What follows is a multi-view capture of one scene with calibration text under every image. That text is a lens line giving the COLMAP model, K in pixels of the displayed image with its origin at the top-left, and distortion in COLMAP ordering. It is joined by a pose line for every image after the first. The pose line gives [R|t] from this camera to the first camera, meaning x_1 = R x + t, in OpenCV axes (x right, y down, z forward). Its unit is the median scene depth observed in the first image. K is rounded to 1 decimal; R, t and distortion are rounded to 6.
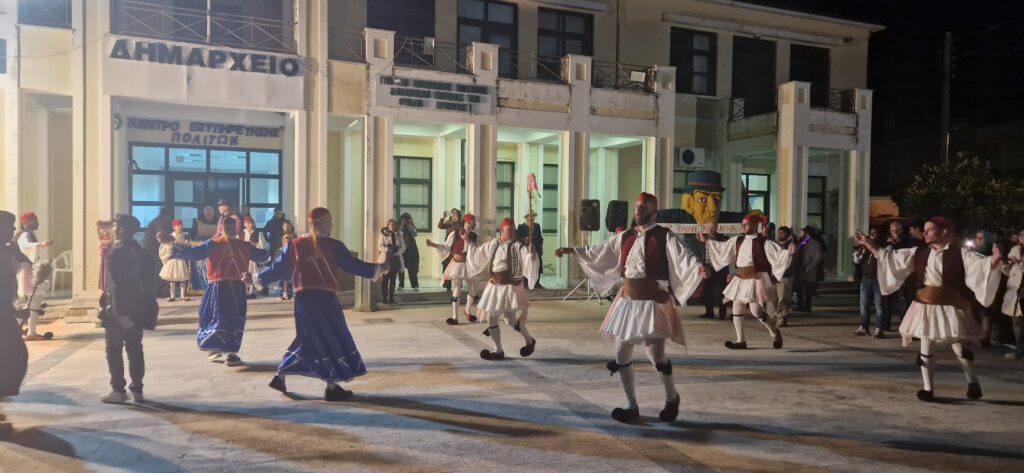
lens RADIAL K [[663.4, 0, 501.2], [0, 663.4, 240.2], [0, 0, 1]] dist [-0.001572, -0.001421]
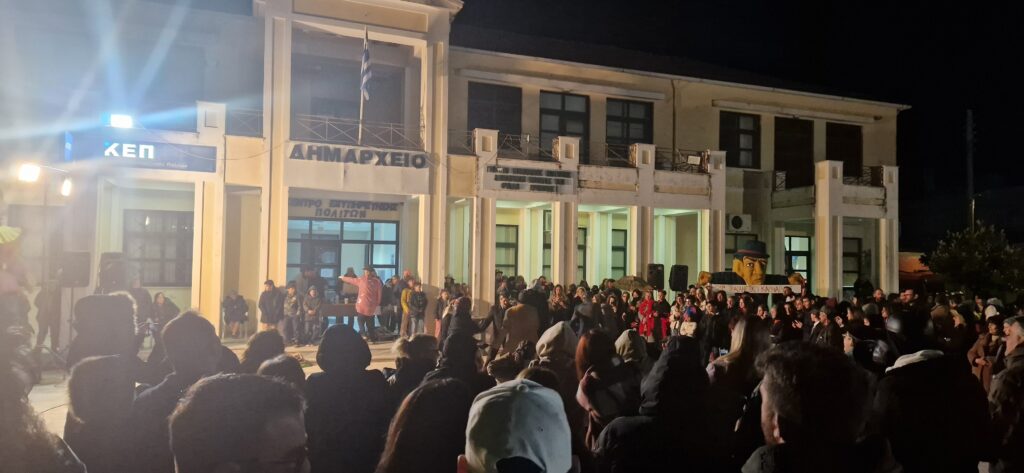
lens RADIAL K [[663.4, 0, 509.0], [0, 663.4, 238.1], [0, 0, 1]] dist [-0.001572, -0.001421]
pose [[0.998592, 0.002565, -0.052978, -0.063554], [-0.006033, 0.997840, -0.065414, -0.025603], [0.052695, 0.065642, 0.996451, -0.202600]]
